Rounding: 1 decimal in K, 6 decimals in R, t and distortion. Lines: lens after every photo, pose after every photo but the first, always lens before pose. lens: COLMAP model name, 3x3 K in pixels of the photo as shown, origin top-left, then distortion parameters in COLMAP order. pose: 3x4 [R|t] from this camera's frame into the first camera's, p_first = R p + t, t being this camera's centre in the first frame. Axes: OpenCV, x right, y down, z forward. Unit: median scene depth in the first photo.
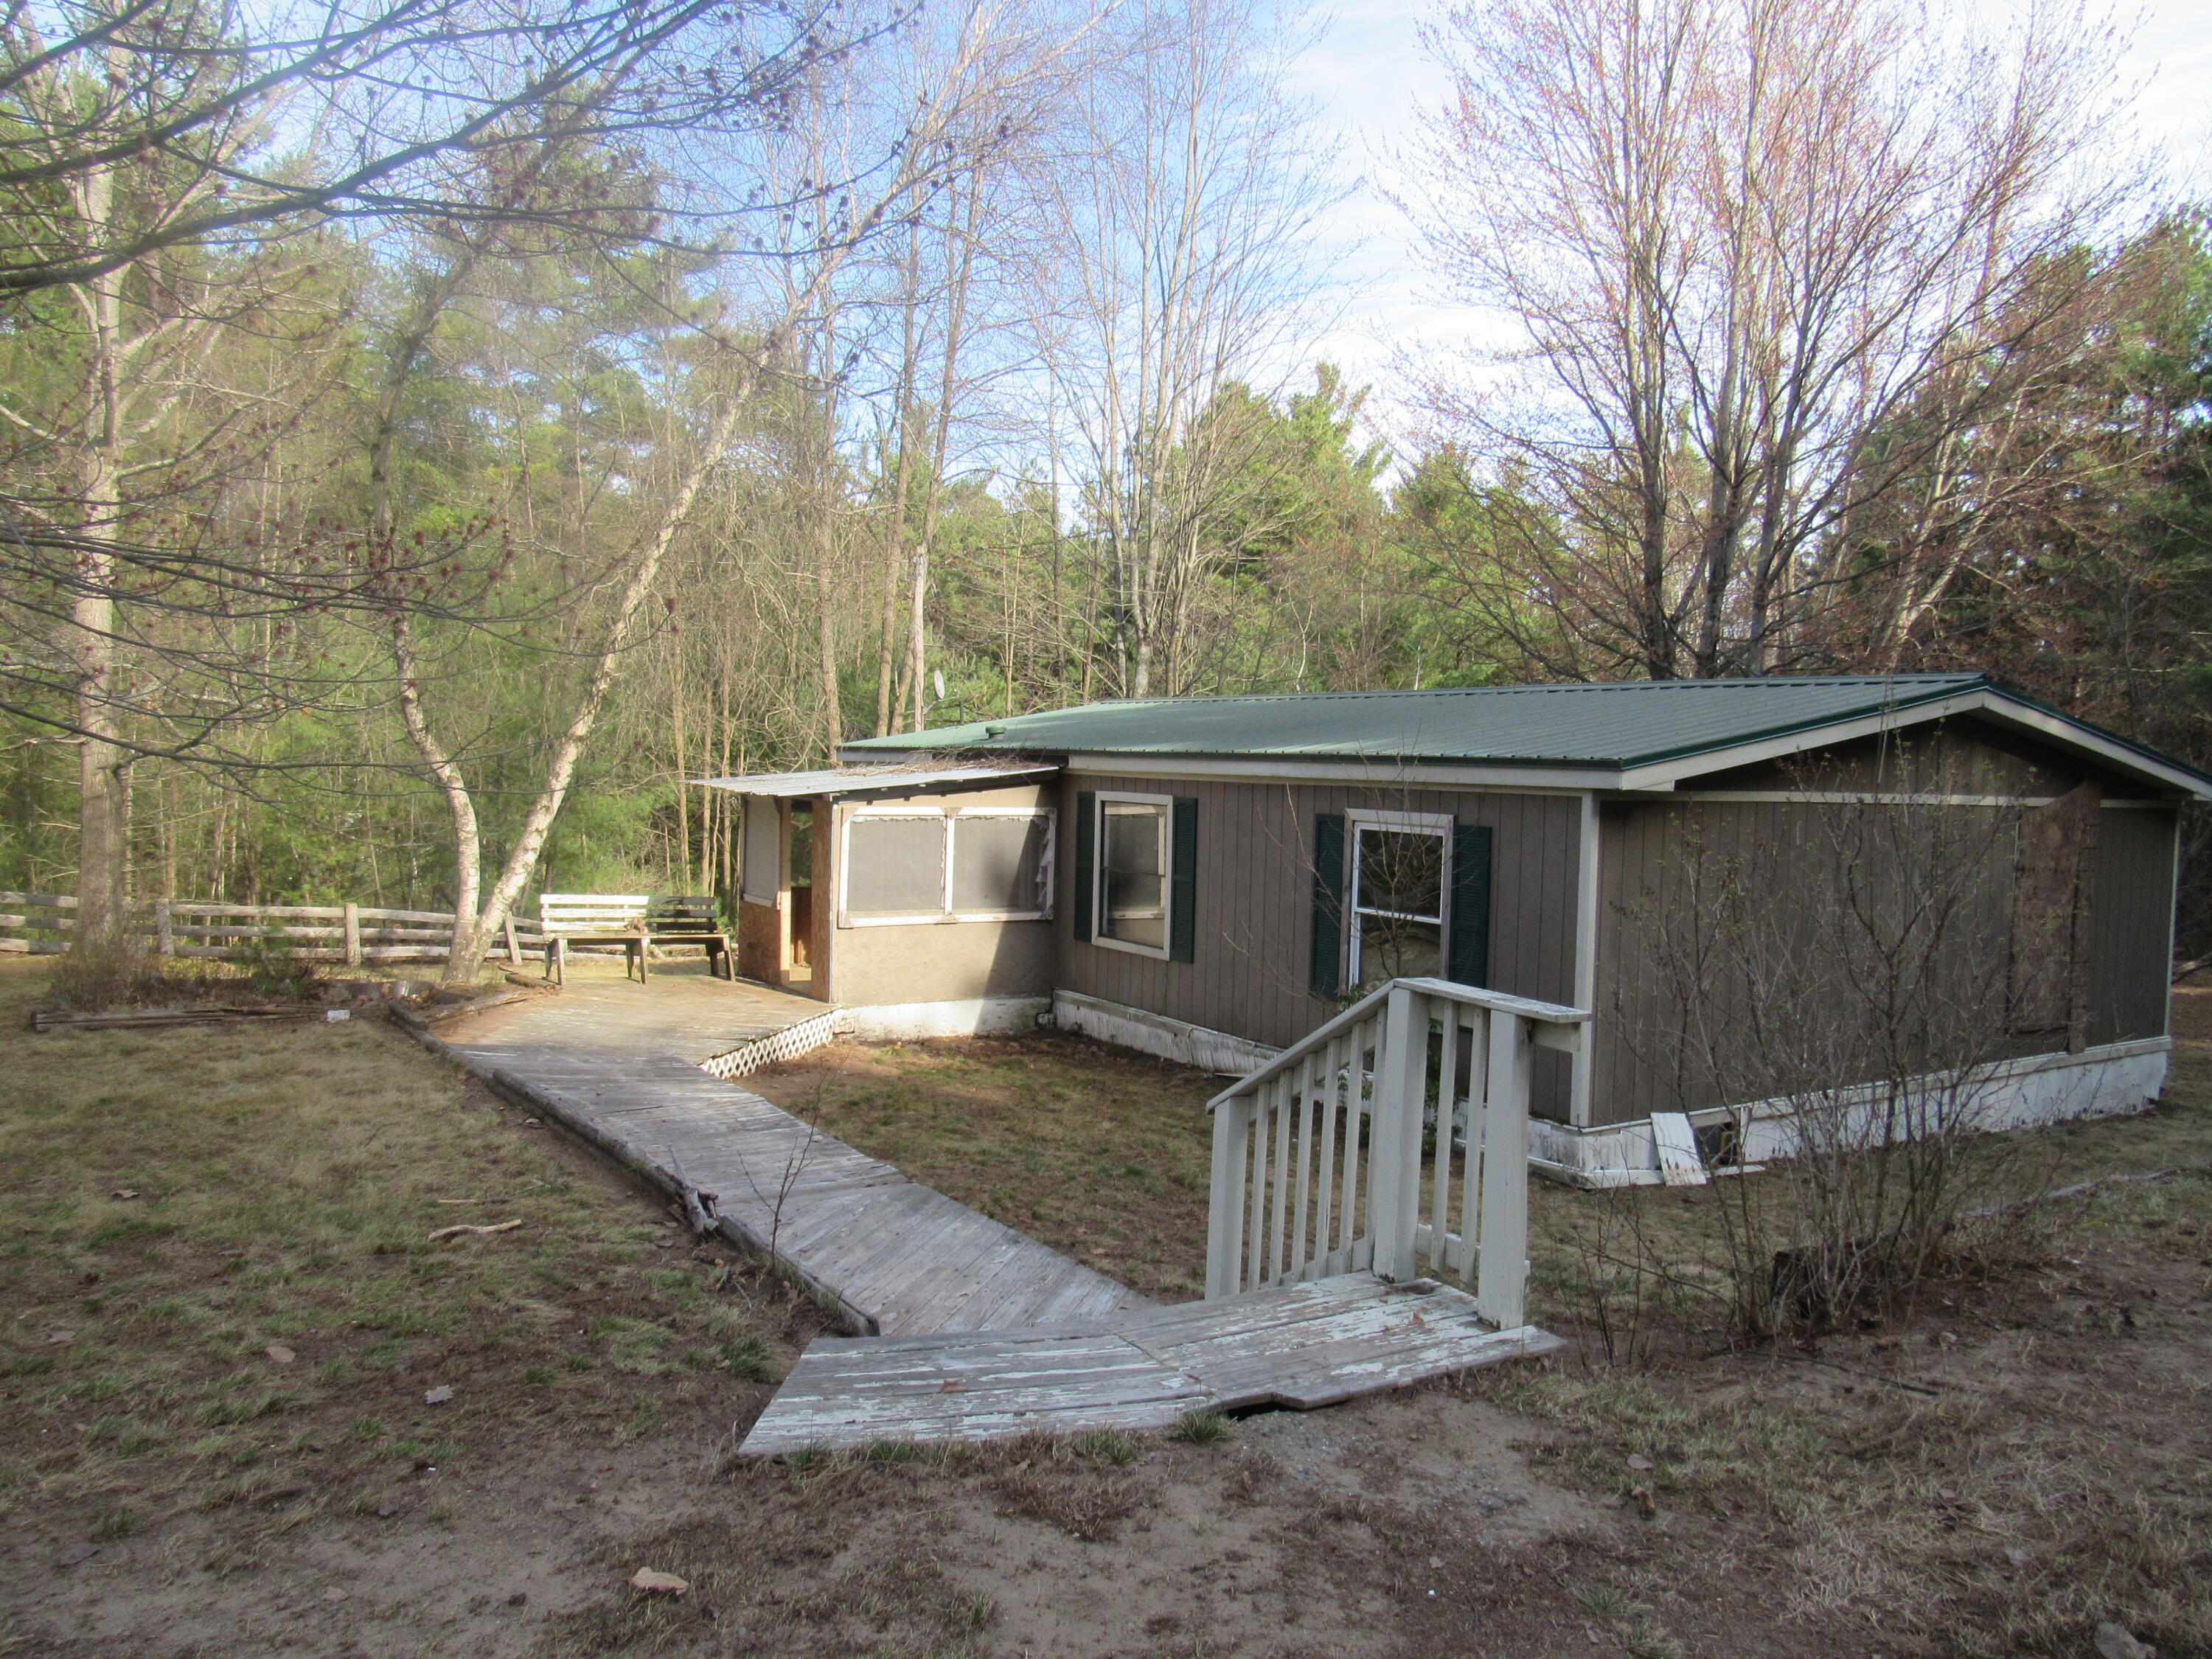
lens RADIAL K [[1590.4, 0, 1100.4], [0, 1590.4, 837.1], [0, 0, 1]] dist [-0.024420, 0.005943]
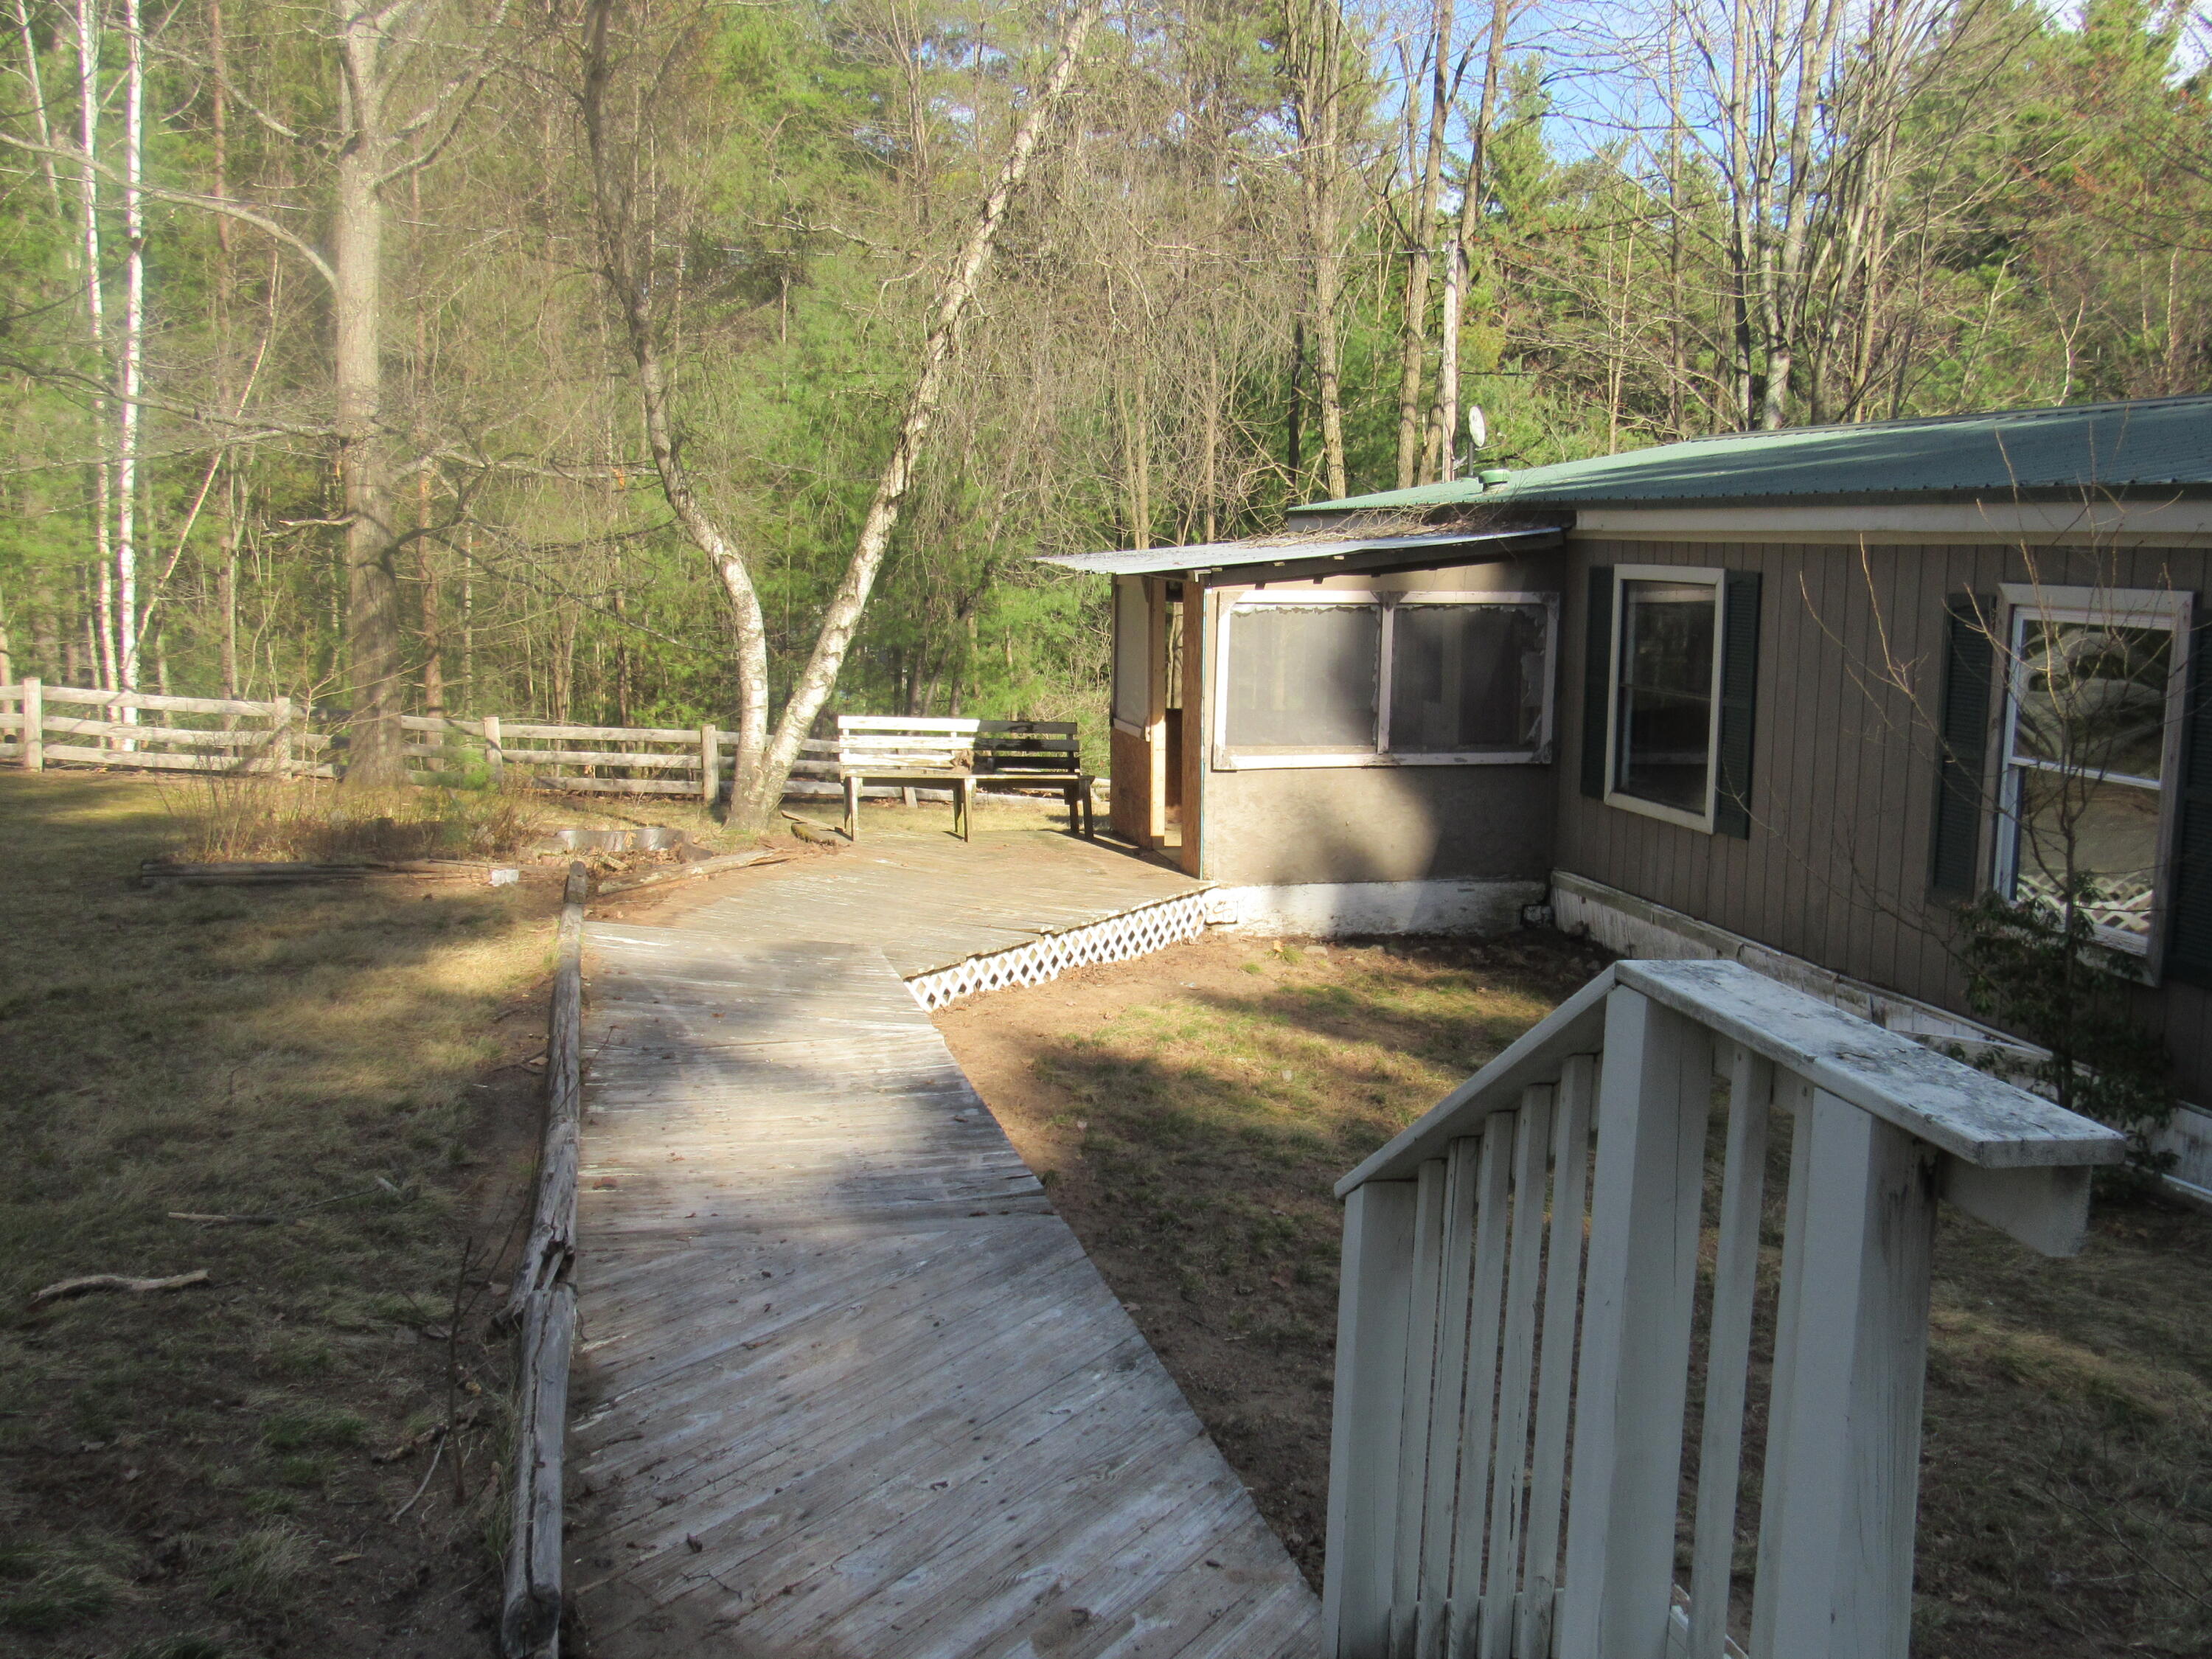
lens RADIAL K [[2035.3, 0, 1112.0], [0, 2035.3, 821.4], [0, 0, 1]] dist [-0.013173, 0.000000]
pose [[0.948858, 0.028971, -0.314372, 0.068401], [-0.002378, 0.996408, 0.084646, 0.005200], [0.315695, -0.079569, 0.945519, 0.159183]]
